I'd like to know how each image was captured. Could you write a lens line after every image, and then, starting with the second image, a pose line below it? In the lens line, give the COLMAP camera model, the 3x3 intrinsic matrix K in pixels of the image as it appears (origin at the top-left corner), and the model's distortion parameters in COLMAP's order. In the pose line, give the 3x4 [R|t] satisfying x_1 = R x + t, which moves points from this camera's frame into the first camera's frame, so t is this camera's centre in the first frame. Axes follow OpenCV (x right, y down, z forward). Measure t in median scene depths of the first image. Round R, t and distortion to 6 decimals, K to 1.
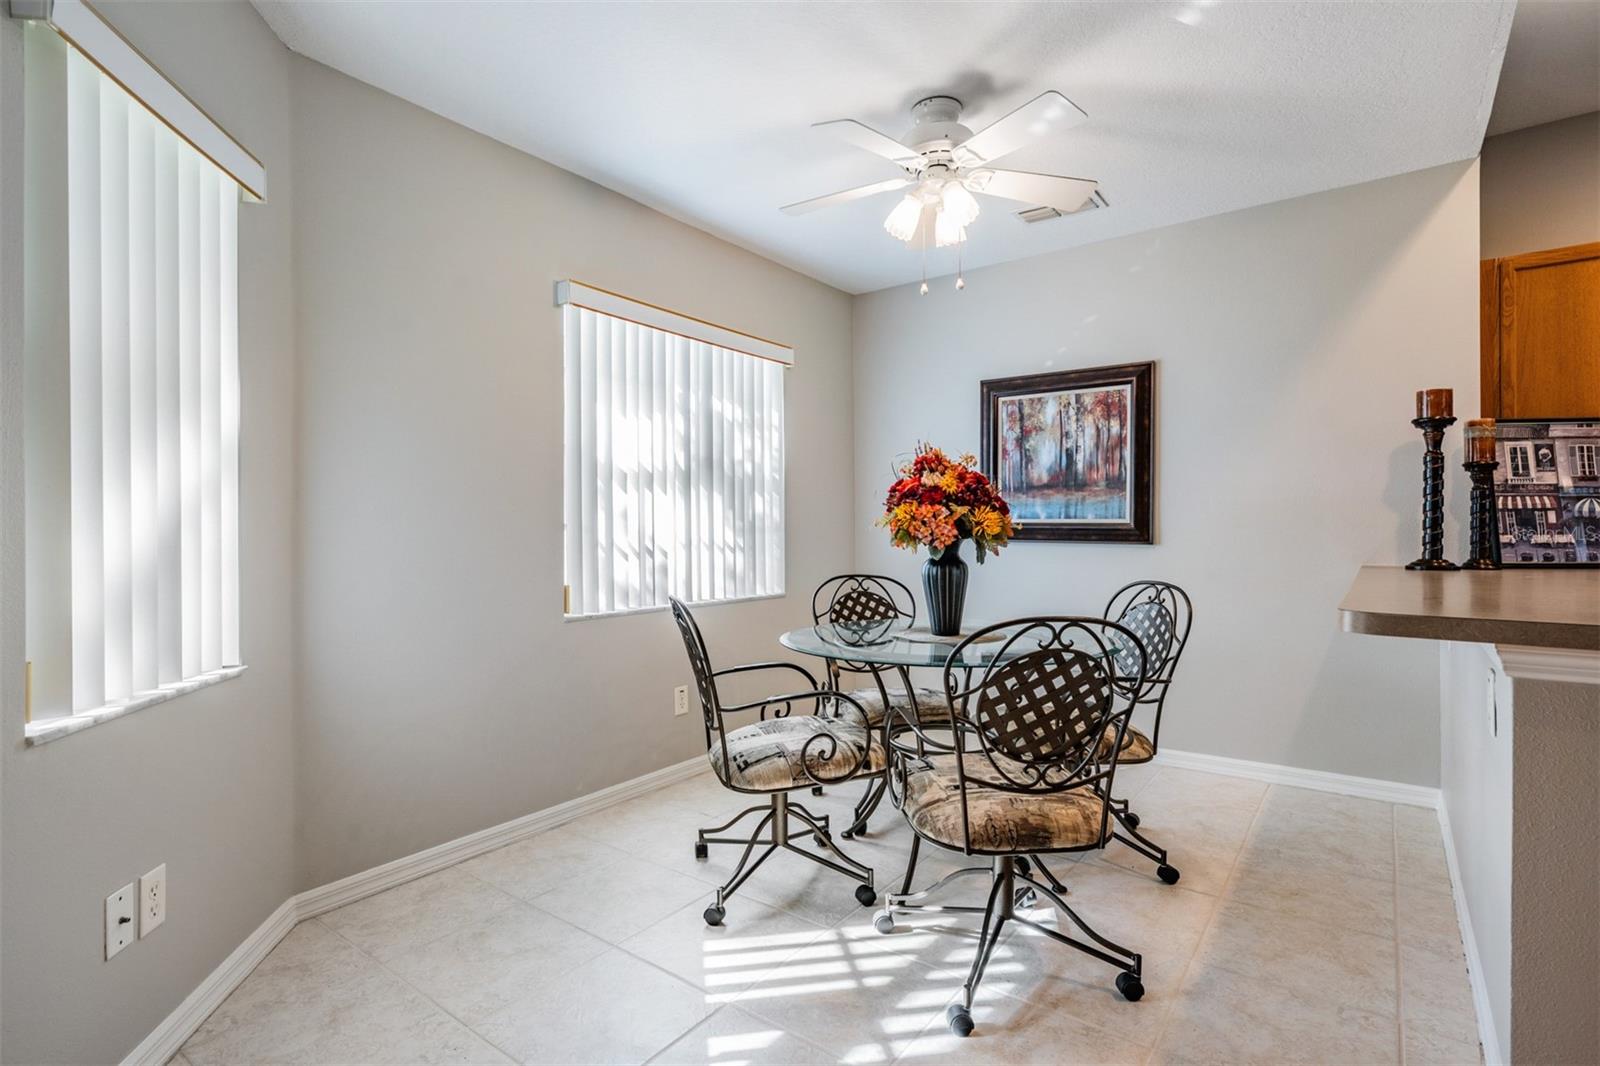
lens RADIAL K [[769.5, 0, 798.9], [0, 769.5, 529.2], [0, 0, 1]] dist [0.000367, 0.000580]
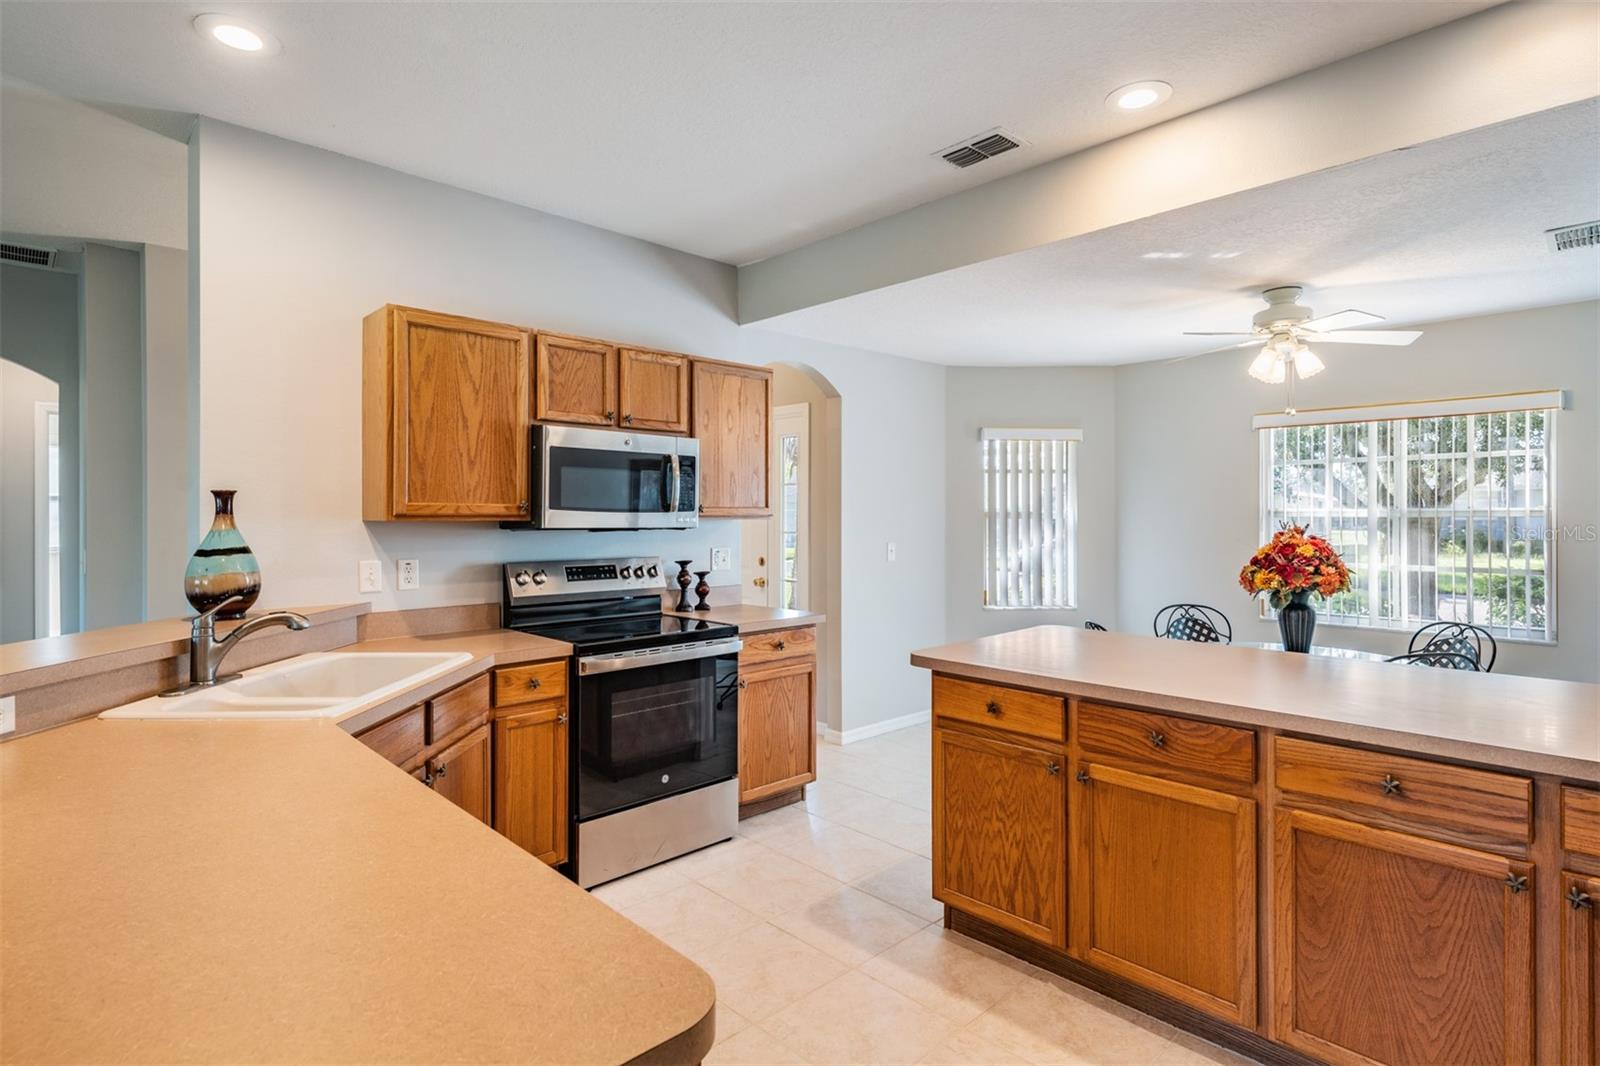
lens RADIAL K [[805.8, 0, 789.8], [0, 805.8, 517.7], [0, 0, 1]] dist [0.000919, -0.001078]
pose [[-0.163813, 0.008599, -0.986454, 1.616295], [0.004785, 0.999957, 0.007922, -0.123989], [0.986480, -0.003423, -0.163847, 0.291219]]
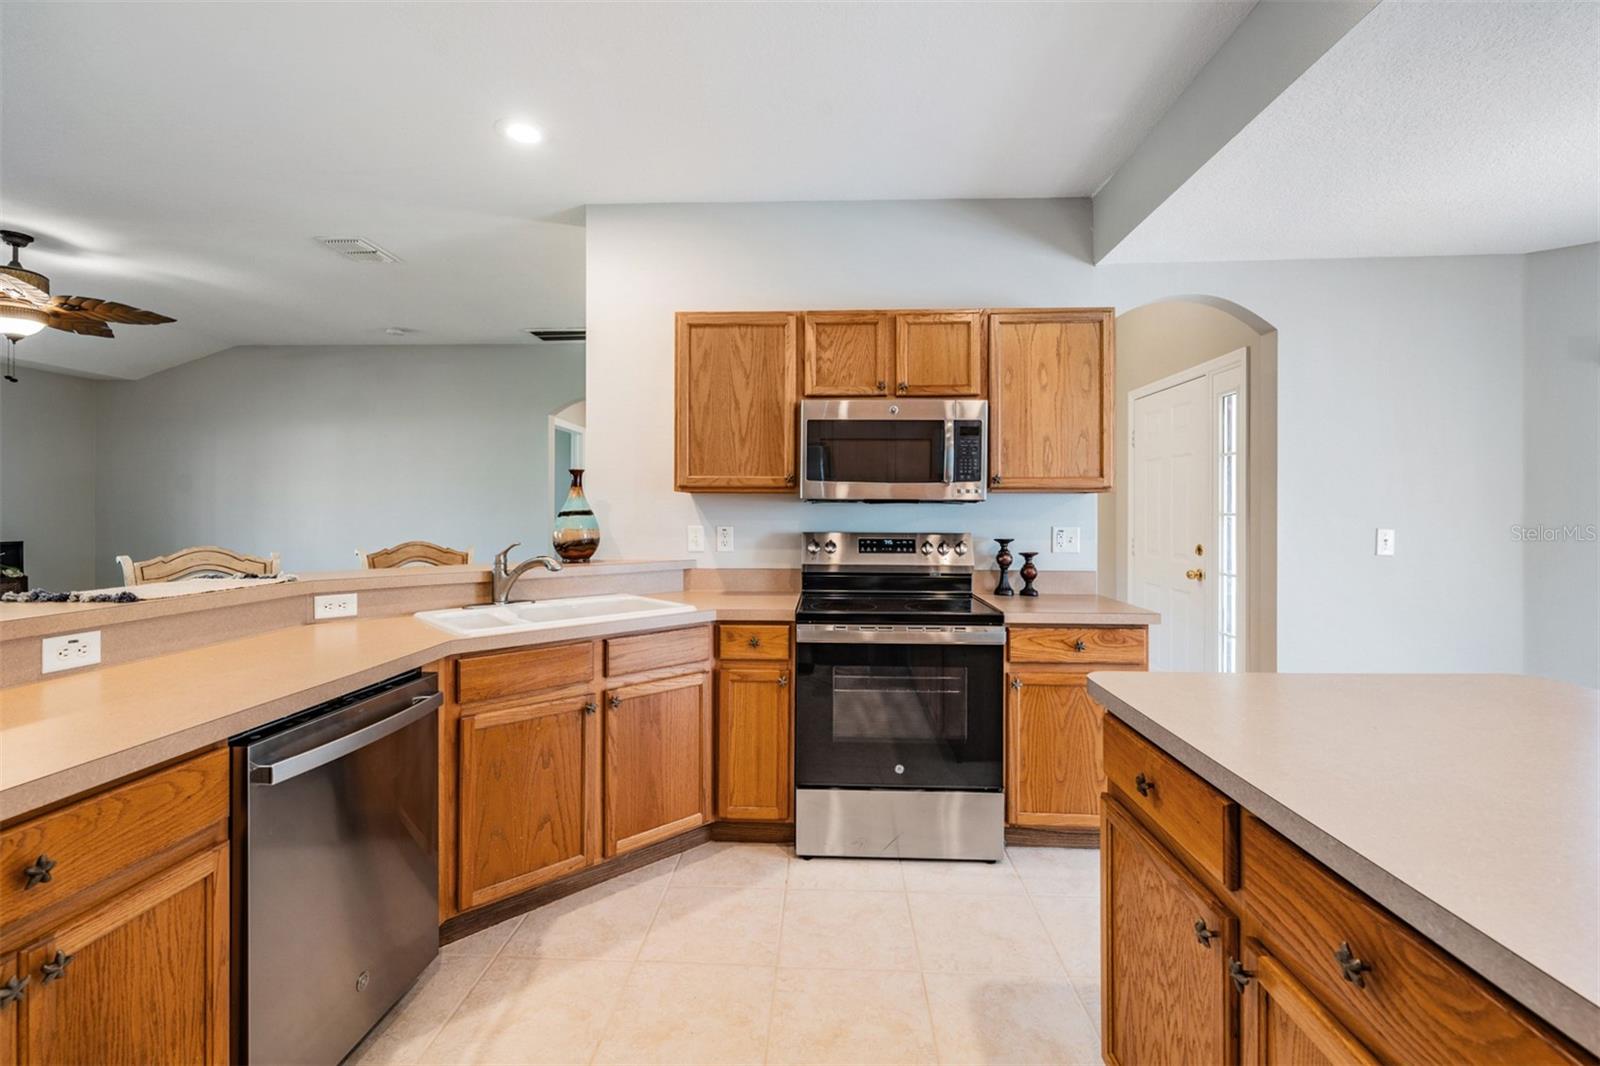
lens RADIAL K [[697.8, 0, 803.7], [0, 697.8, 510.7], [0, 0, 1]] dist [-0.000005, -0.000605]
pose [[-0.826266, 0.004321, -0.563263, 1.134091], [0.004738, 0.999989, 0.000722, -0.084722], [0.563260, -0.002072, -0.826277, 0.616251]]
